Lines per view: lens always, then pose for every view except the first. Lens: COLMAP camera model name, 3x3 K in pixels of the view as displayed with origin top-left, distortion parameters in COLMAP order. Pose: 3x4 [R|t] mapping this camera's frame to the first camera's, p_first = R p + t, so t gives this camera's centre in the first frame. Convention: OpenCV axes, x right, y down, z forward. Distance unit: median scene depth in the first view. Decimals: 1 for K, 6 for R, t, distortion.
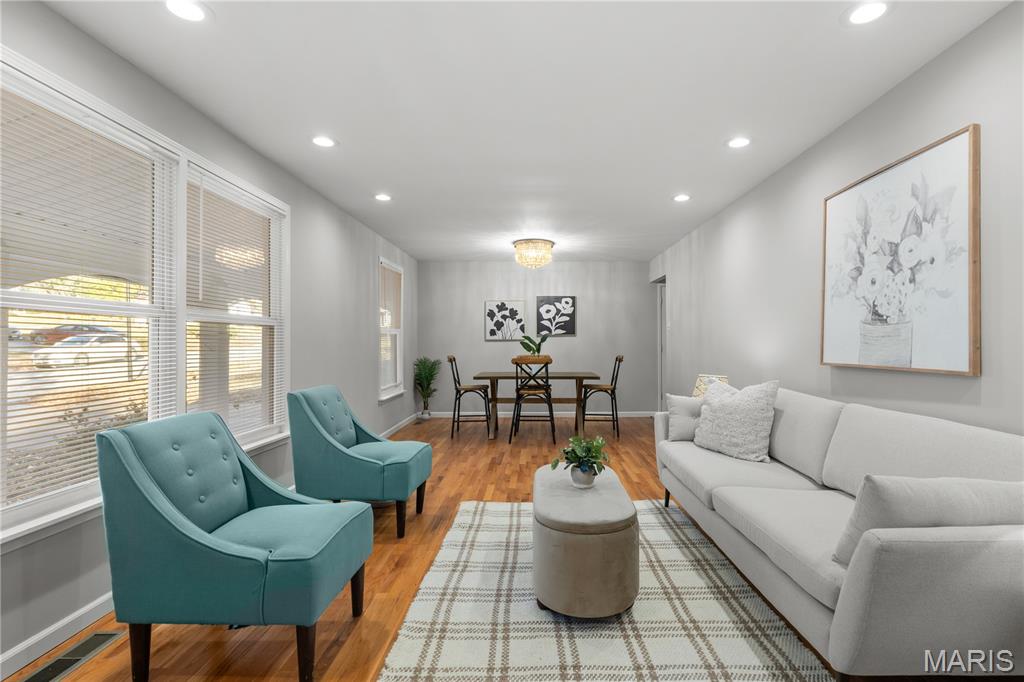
lens RADIAL K [[463.2, 0, 506.2], [0, 463.2, 340.9], [0, 0, 1]] dist [0.003198, -0.002870]
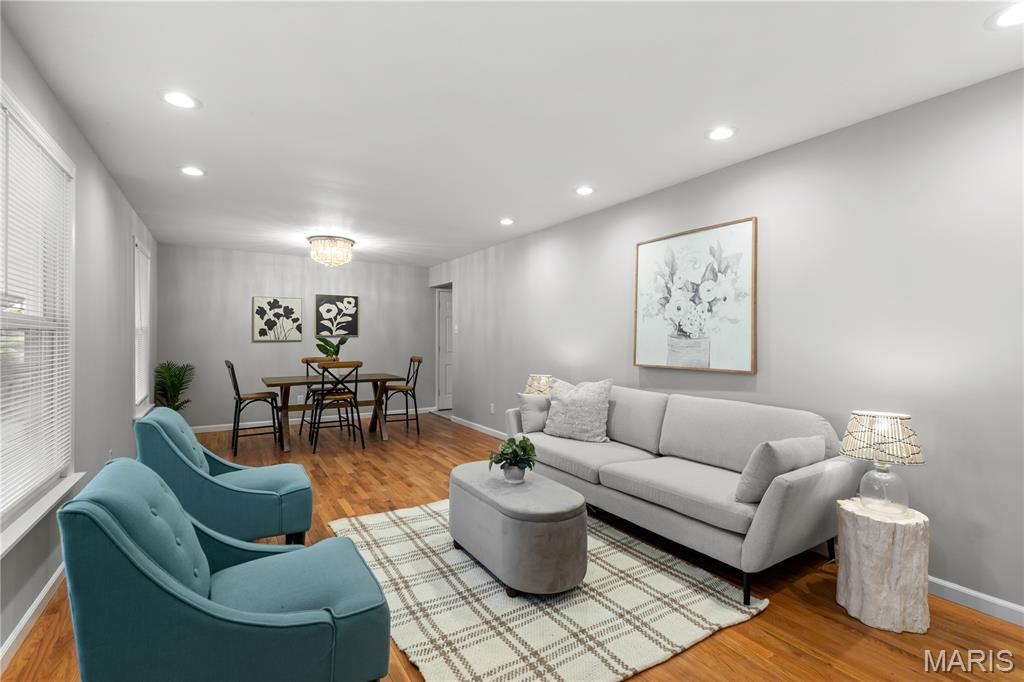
lens RADIAL K [[463.2, 0, 474.6], [0, 463.2, 338.5], [0, 0, 1]] dist [0.003198, -0.002870]
pose [[0.861923, 0.000049, 0.507039, -0.170056], [-0.002062, 0.999992, 0.003409, -0.013298], [-0.507035, -0.003984, 0.861916, 0.027971]]
